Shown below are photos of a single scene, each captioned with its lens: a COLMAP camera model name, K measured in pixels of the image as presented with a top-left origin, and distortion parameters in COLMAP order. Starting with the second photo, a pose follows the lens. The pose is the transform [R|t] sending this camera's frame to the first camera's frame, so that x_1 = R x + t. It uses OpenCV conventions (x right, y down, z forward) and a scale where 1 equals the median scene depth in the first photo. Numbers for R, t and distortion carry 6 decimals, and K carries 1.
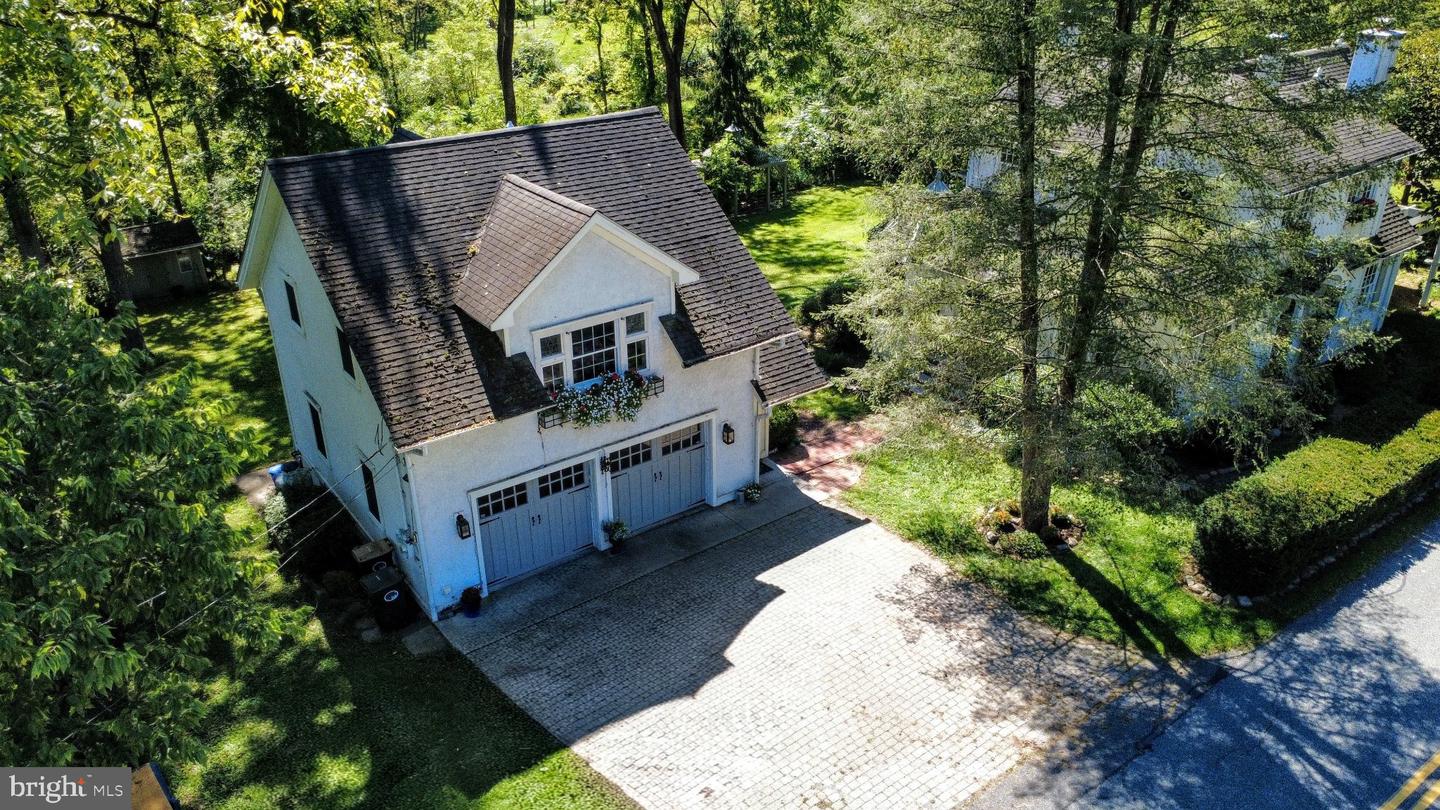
lens RADIAL K [[1025.6, 0, 723.7], [0, 1025.6, 407.8], [0, 0, 1]] dist [-0.001089, 0.003538]
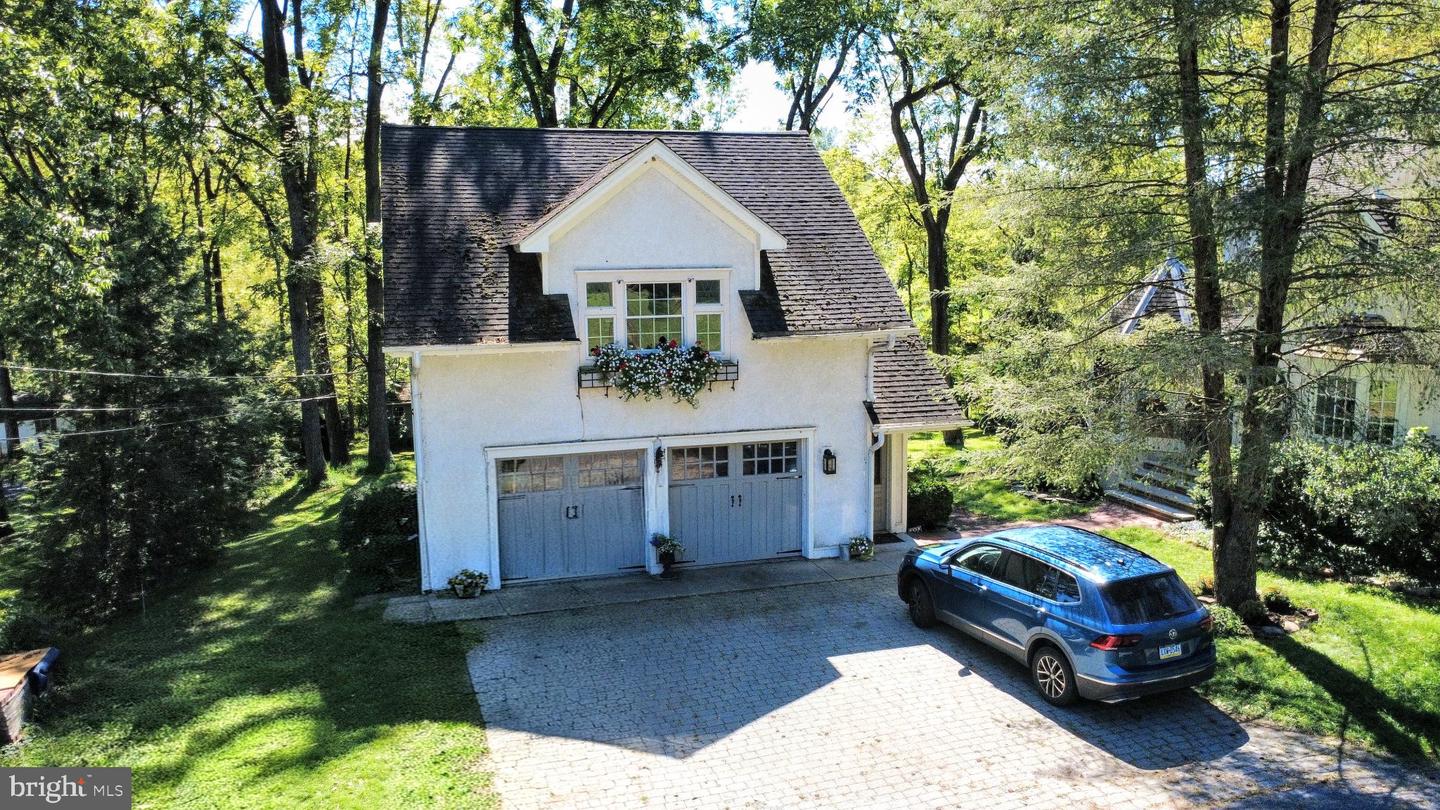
lens RADIAL K [[1025.6, 0, 719.3], [0, 1025.6, 404.4], [0, 0, 1]] dist [-0.001089, 0.003538]
pose [[0.937597, 0.047143, -0.344514, 0.223487], [-0.146593, 0.952009, -0.268682, 0.237335], [0.315314, 0.302419, 0.899511, 0.246229]]
